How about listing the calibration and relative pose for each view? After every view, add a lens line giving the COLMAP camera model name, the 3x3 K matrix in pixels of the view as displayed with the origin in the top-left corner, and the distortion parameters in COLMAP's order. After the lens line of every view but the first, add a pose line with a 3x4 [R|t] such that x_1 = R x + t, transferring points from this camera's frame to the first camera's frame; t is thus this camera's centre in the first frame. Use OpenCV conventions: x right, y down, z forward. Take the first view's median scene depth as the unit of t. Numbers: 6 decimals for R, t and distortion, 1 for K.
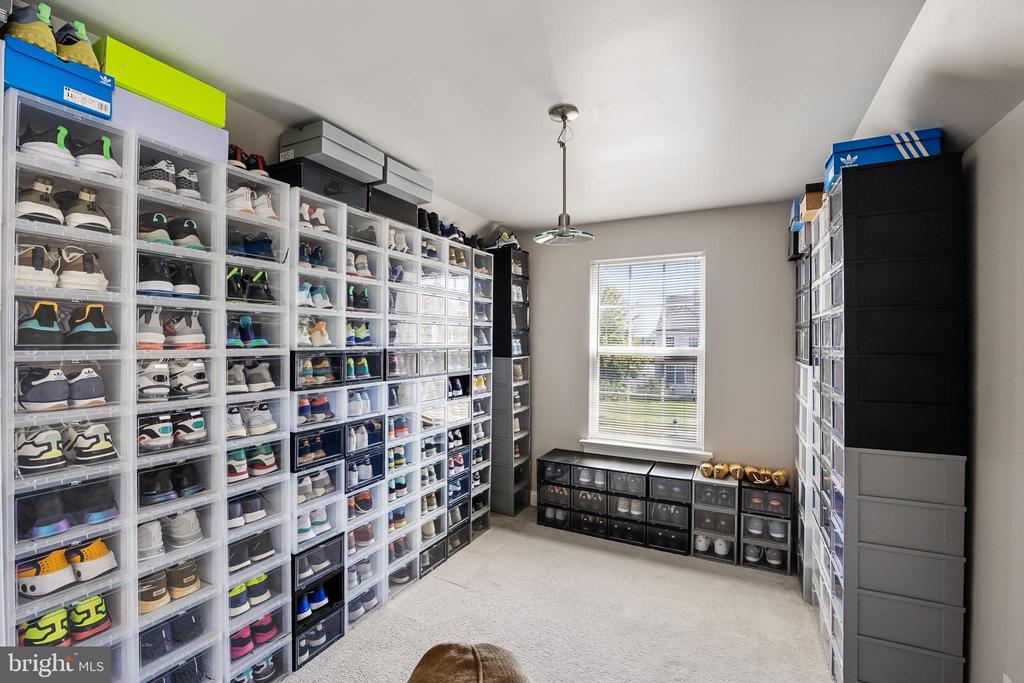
lens RADIAL K [[469.5, 0, 511.0], [0, 469.5, 344.1], [0, 0, 1]] dist [-0.000715, -0.000030]
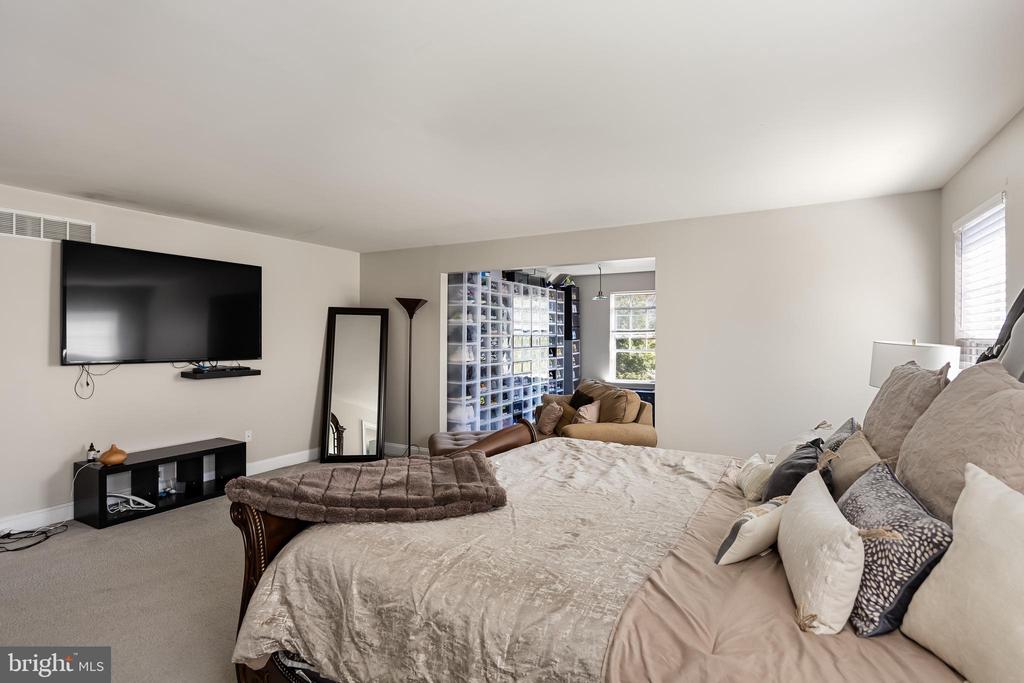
lens RADIAL K [[510.6, 0, 512.5], [0, 510.6, 336.4], [0, 0, 1]] dist [-0.000012, 0.000001]
pose [[0.999588, -0.005776, -0.028106, -0.204753], [0.005766, 0.999983, -0.000436, 0.011108], [0.028108, 0.000273, 0.999605, -1.285228]]
